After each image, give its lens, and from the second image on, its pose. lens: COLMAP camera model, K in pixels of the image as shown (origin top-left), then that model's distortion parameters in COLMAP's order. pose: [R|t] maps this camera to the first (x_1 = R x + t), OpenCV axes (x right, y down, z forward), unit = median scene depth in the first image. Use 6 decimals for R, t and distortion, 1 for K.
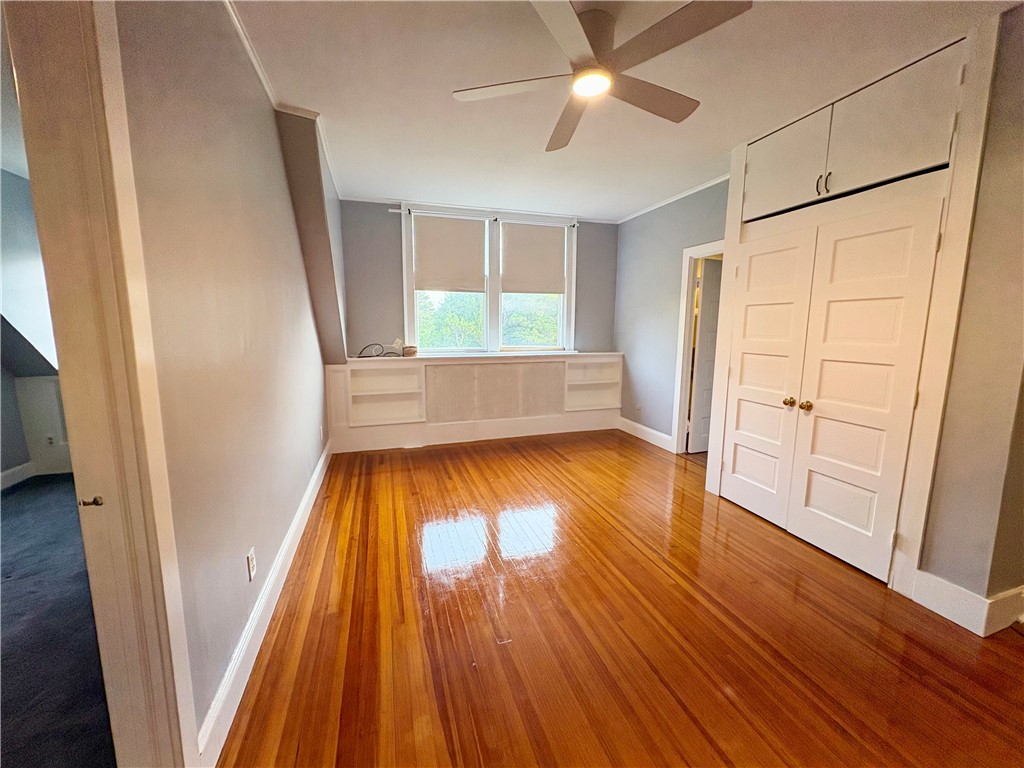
lens RADIAL K [[407.8, 0, 507.6], [0, 407.8, 379.2], [0, 0, 1]] dist [-0.000836, -0.000172]
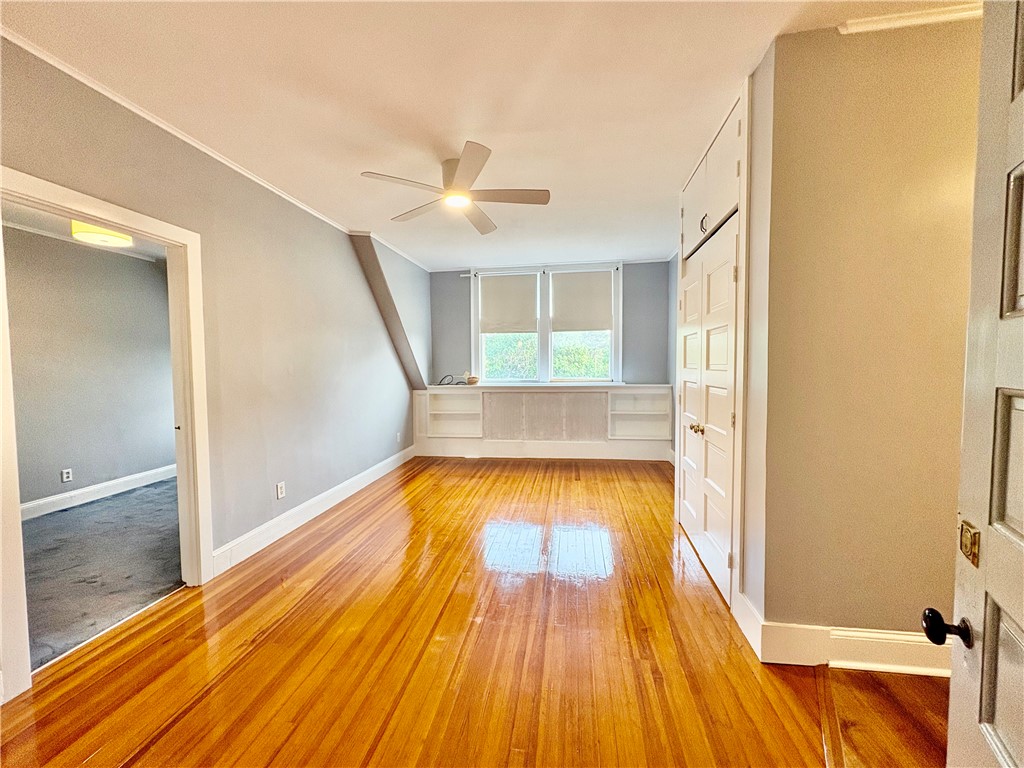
lens RADIAL K [[407.8, 0, 514.4], [0, 407.8, 382.7], [0, 0, 1]] dist [-0.000836, -0.000172]
pose [[0.897170, 0.008703, -0.441600, 0.418398], [-0.043631, 0.996662, -0.068999, 0.018378], [0.439525, 0.081172, 0.894555, -0.082266]]
